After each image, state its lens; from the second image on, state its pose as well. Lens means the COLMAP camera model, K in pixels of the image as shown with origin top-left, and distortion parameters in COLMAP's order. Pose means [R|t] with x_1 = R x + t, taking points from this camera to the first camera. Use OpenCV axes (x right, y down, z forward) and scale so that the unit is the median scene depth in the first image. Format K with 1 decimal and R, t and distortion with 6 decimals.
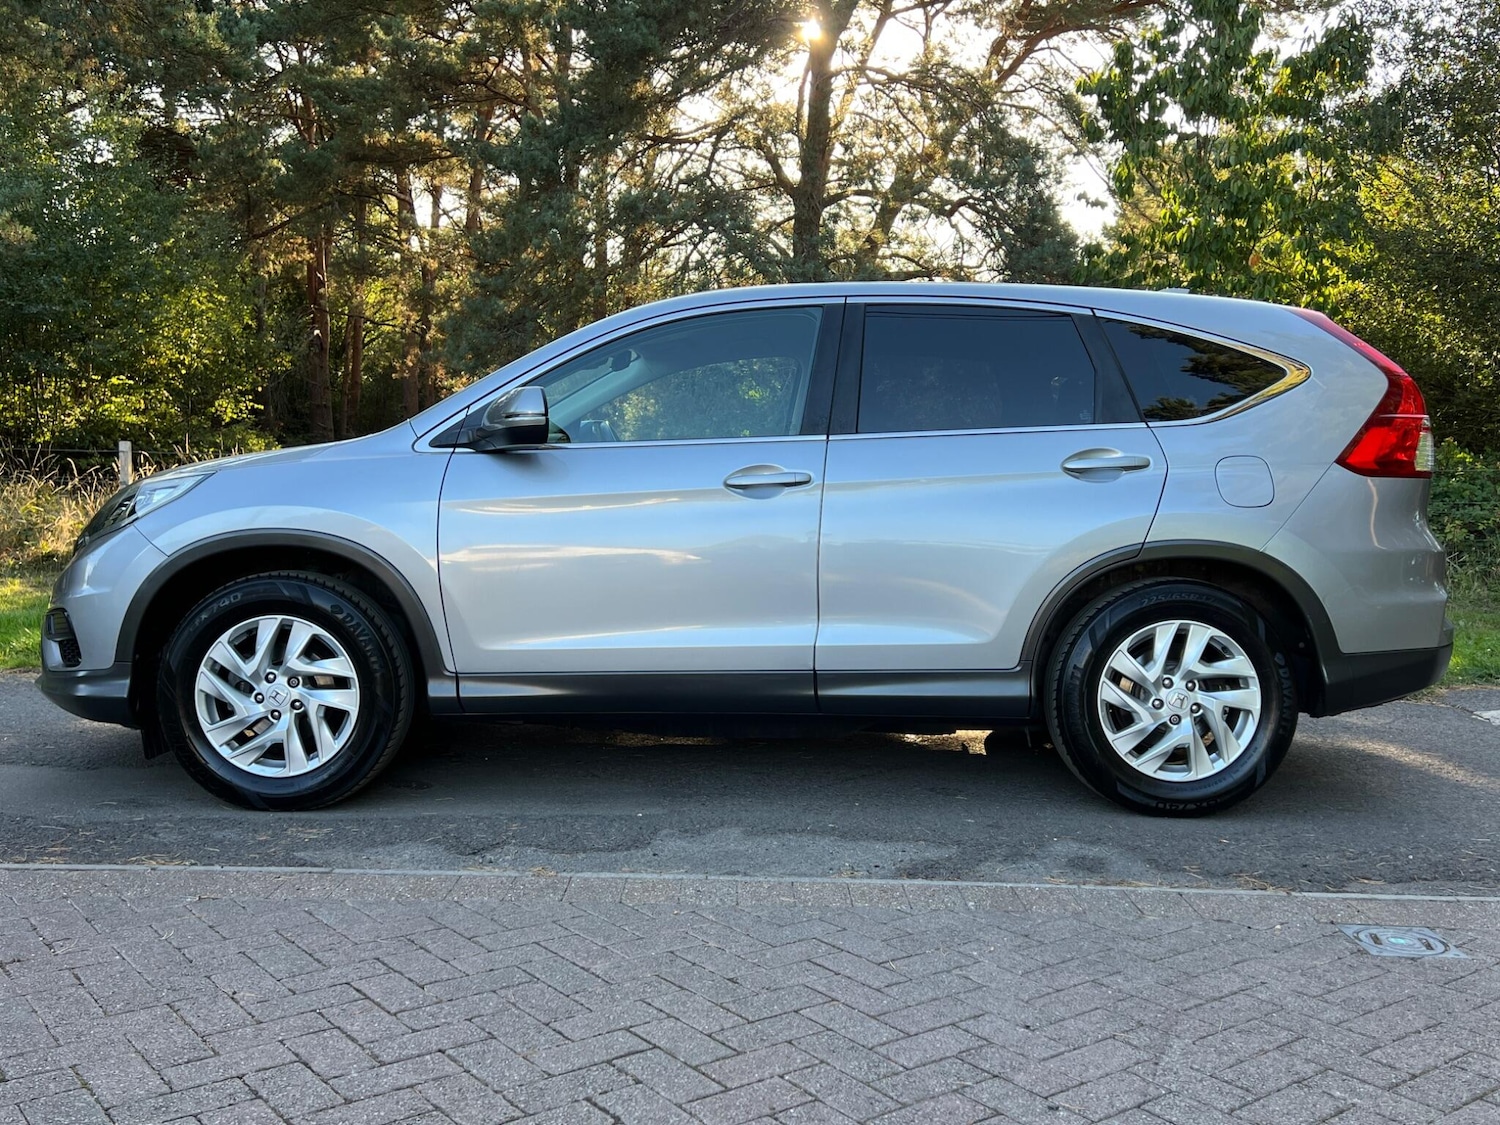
lens RADIAL K [[1361.1, 0, 753.8], [0, 1361.1, 589.0], [0, 0, 1]] dist [0.028618, -0.025146]
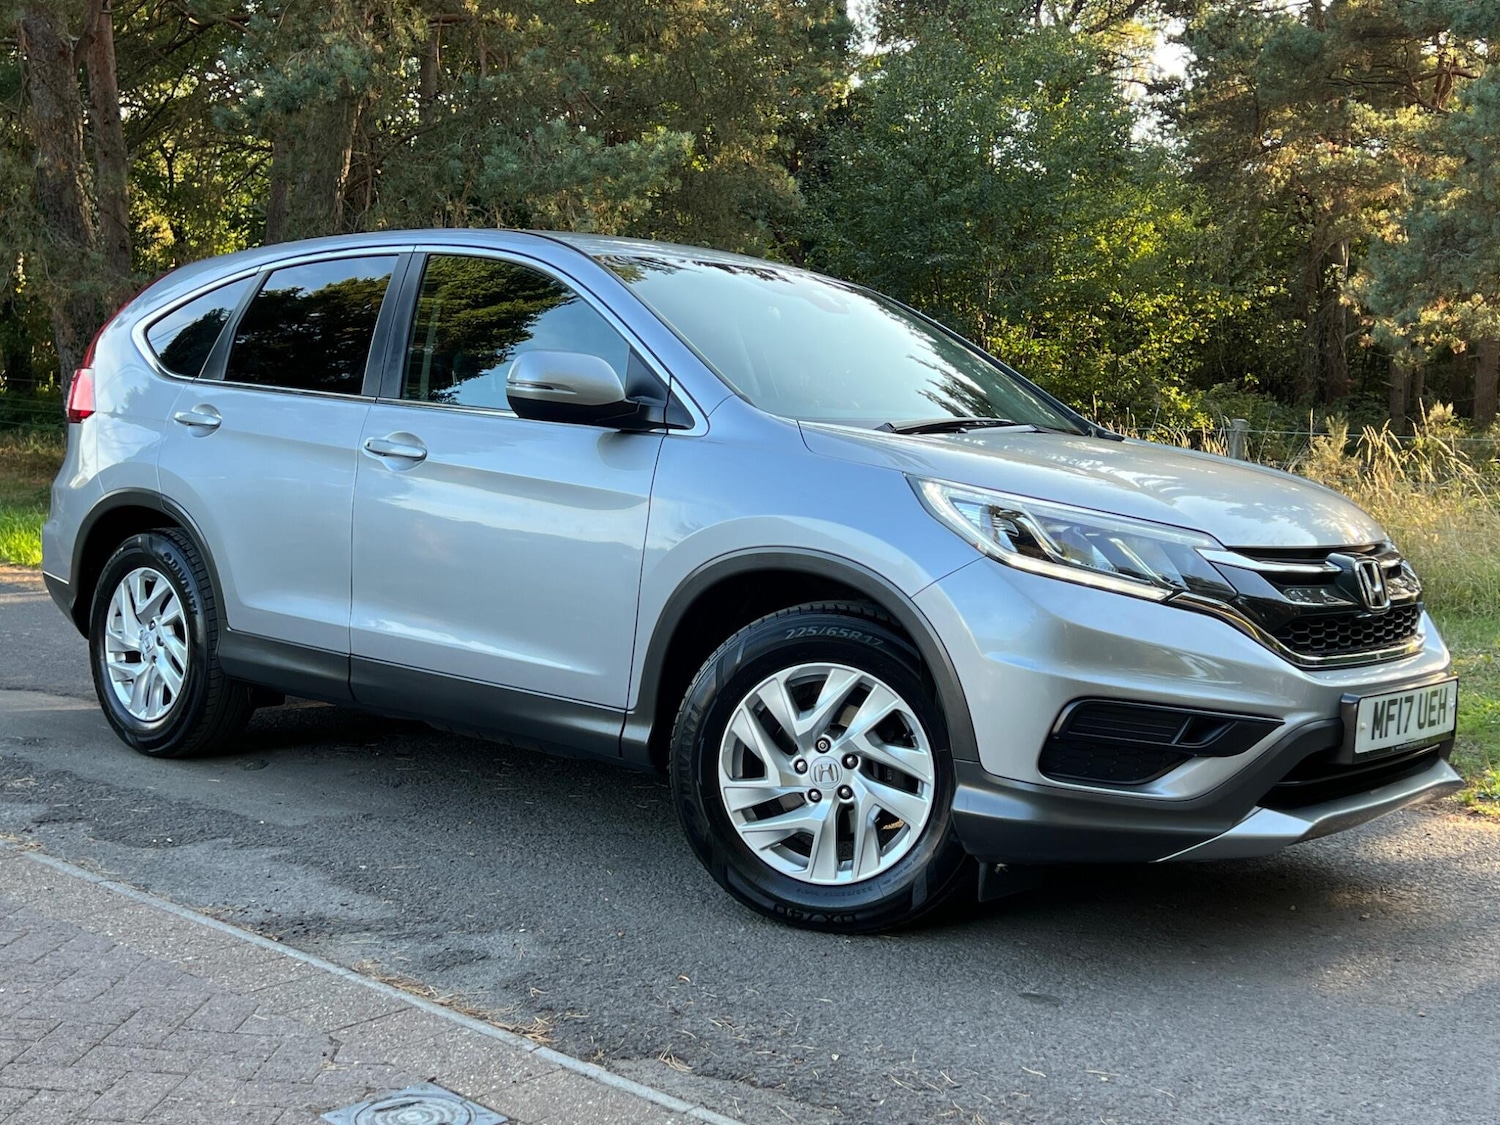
lens RADIAL K [[1803.2, 0, 753.1], [0, 1803.2, 569.1], [0, 0, 1]] dist [0.125177, -0.284169]
pose [[0.741437, 0.057359, -0.668566, 0.996441], [-0.064674, 0.997810, 0.013883, -0.040340], [0.667898, 0.032946, 0.743523, 0.334680]]
